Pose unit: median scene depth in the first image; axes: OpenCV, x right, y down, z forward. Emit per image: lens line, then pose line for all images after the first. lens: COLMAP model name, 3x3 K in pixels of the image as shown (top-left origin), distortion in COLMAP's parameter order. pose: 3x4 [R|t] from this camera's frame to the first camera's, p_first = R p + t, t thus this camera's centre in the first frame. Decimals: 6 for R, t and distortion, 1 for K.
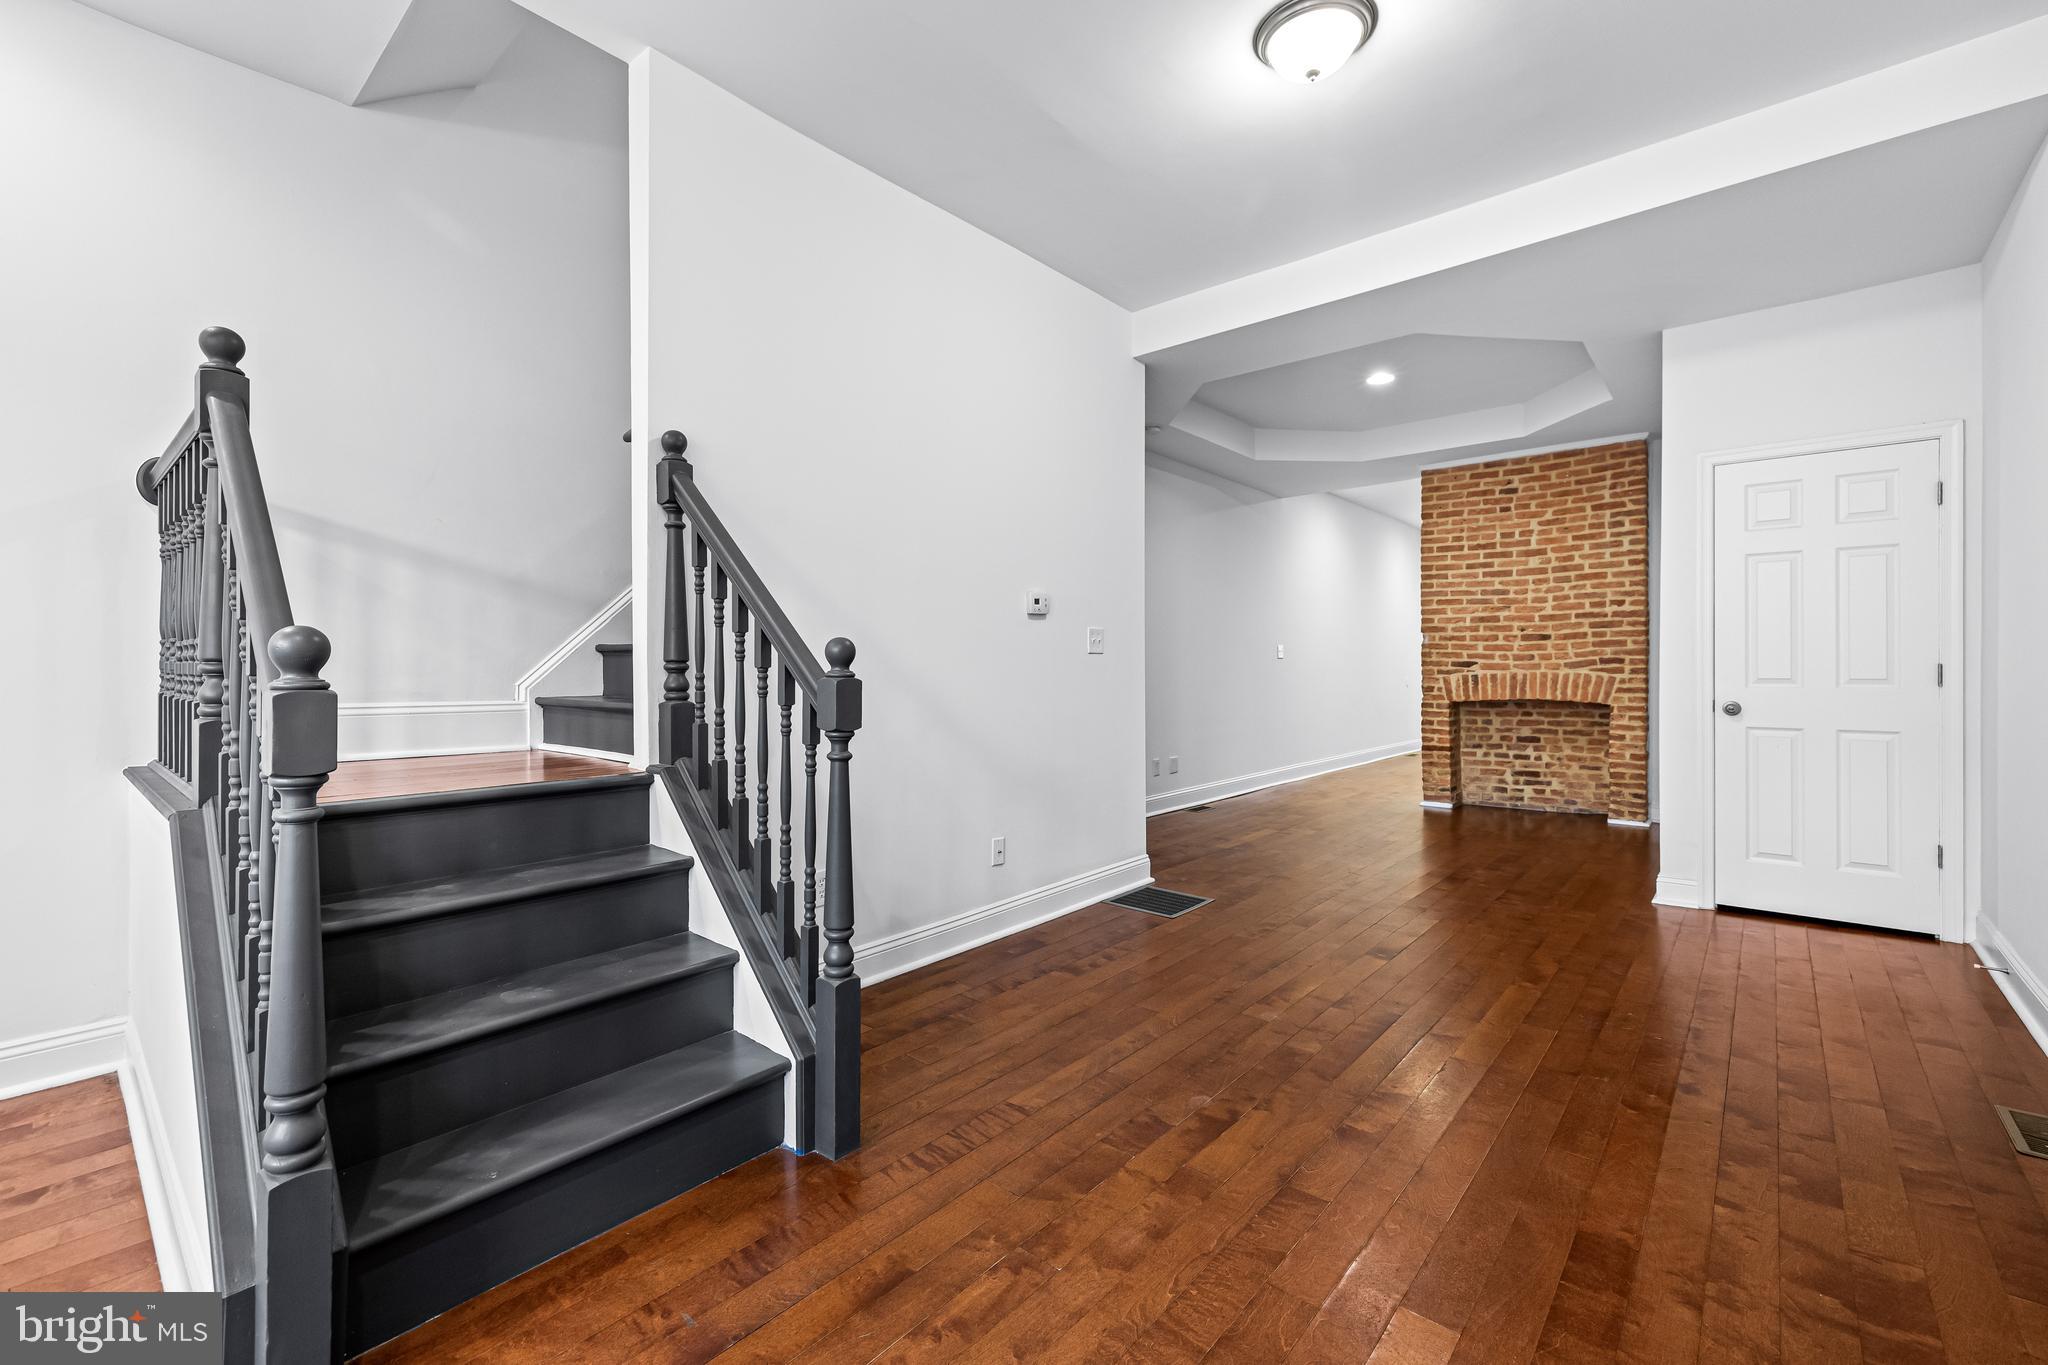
lens RADIAL K [[864.9, 0, 1007.7], [0, 864.9, 665.4], [0, 0, 1]] dist [0.000529, 0.000981]
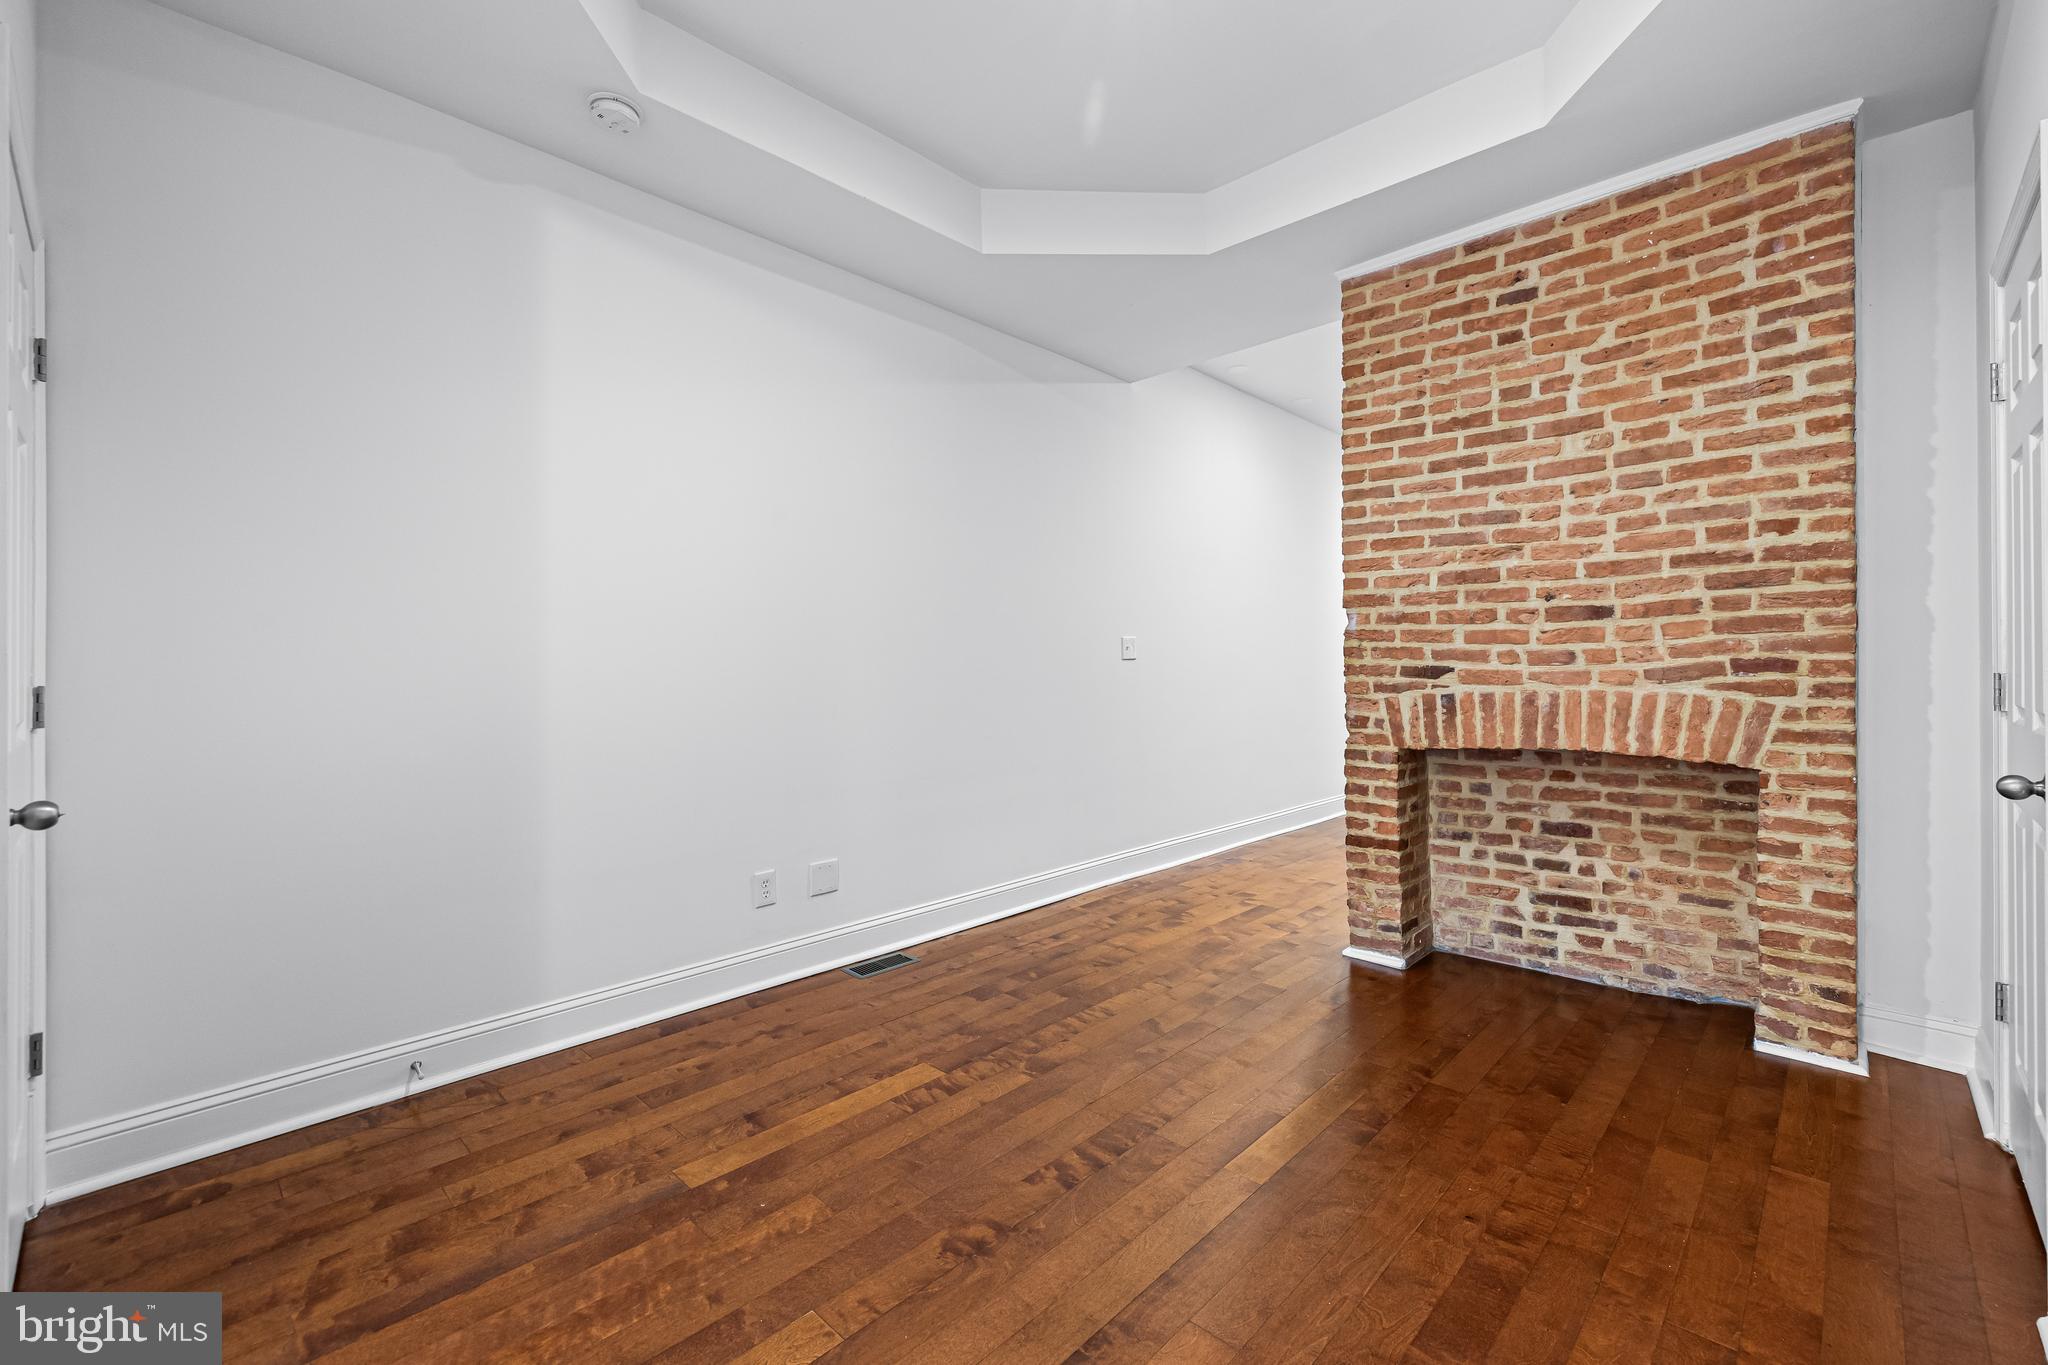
lens RADIAL K [[864.9, 0, 1007.3], [0, 864.9, 663.2], [0, 0, 1]] dist [0.000529, 0.000981]
pose [[0.998469, -0.003481, -0.055209, 0.351713], [0.003440, 0.999994, -0.000842, -0.007312], [0.055212, 0.000651, 0.998474, 0.555122]]
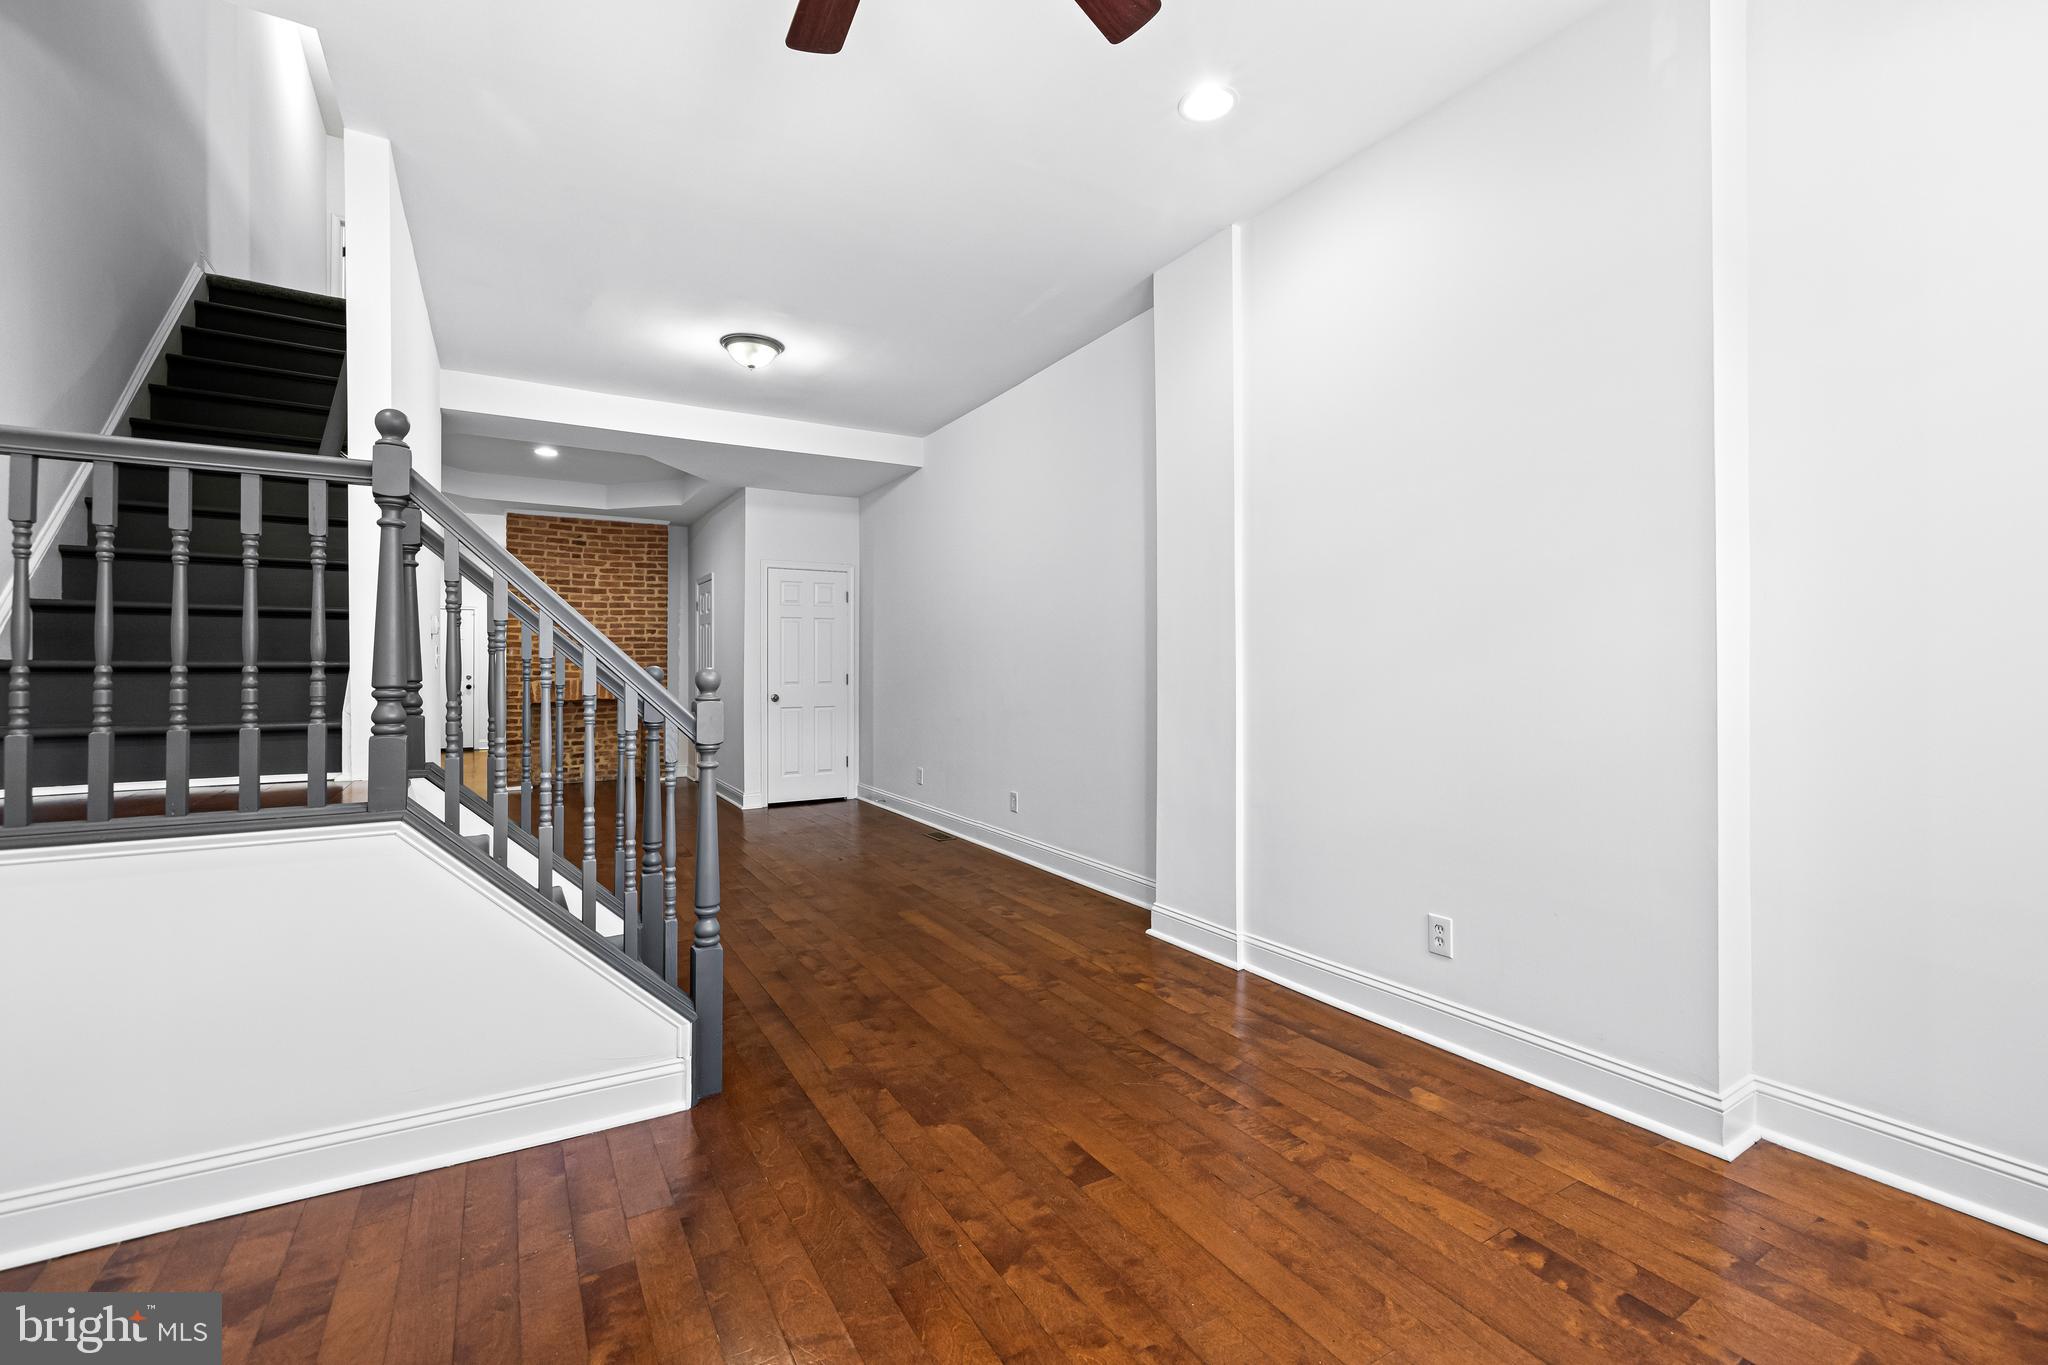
lens RADIAL K [[864.9, 0, 1021.9], [0, 864.9, 666.0], [0, 0, 1]] dist [0.000529, 0.000981]
pose [[0.303513, 0.003332, 0.952821, -0.506290], [-0.000220, 0.999994, -0.003427, -0.008632], [-0.952827, 0.000831, 0.303512, -0.052952]]
